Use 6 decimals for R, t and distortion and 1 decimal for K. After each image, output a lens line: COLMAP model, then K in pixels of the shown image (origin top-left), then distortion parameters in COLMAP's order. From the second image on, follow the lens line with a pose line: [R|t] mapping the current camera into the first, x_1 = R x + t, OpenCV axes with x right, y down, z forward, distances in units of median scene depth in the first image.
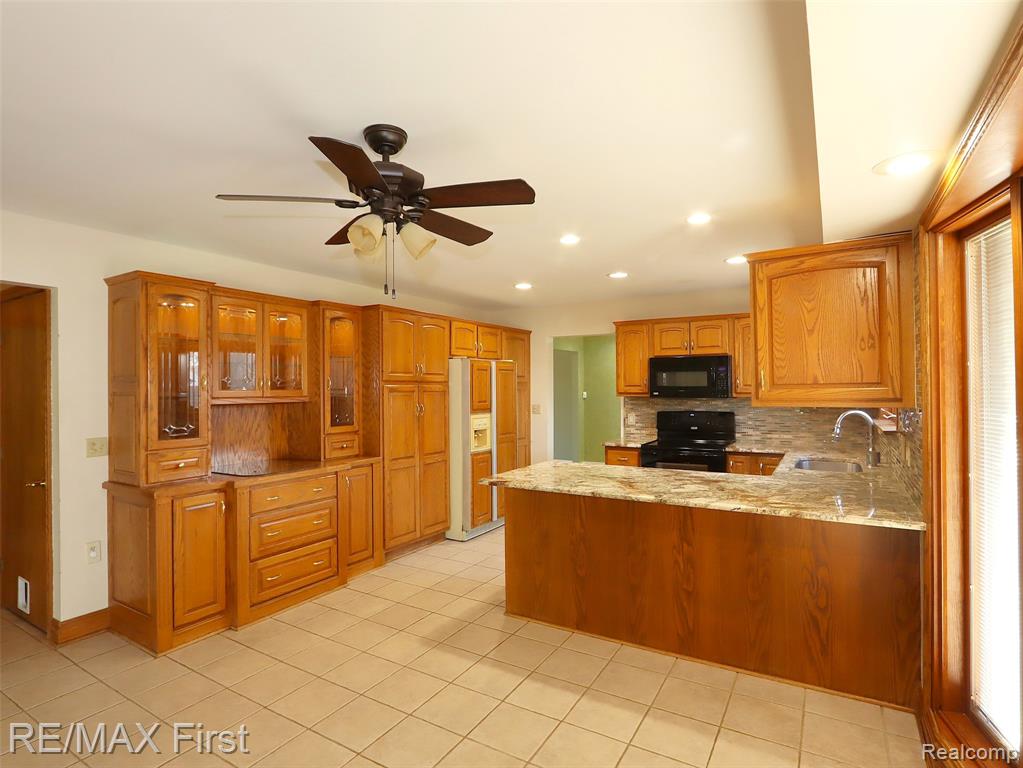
lens RADIAL K [[530.8, 0, 510.8], [0, 530.8, 384.9], [0, 0, 1]] dist [-0.012720, 0.000160]
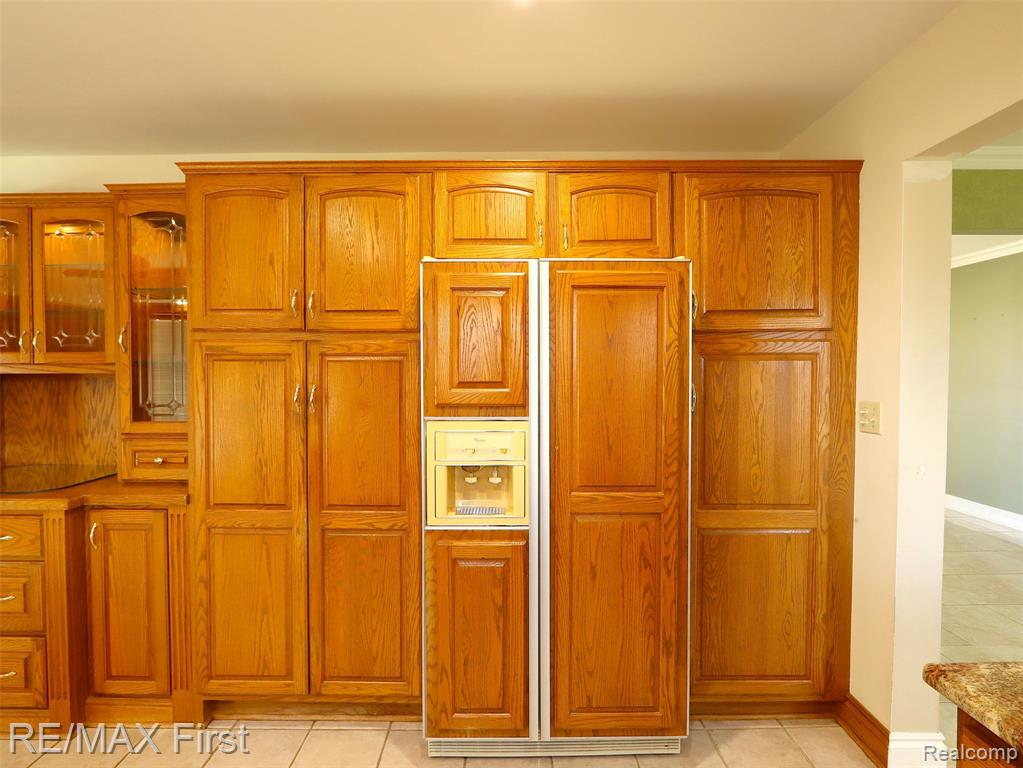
lens RADIAL K [[530.8, 0, 511.2], [0, 530.8, 382.8], [0, 0, 1]] dist [-0.012720, 0.000160]
pose [[0.516063, 0.019394, -0.856331, 0.243236], [0.003943, 0.999679, 0.025017, 0.022616], [0.856542, -0.016287, 0.515821, 0.824800]]
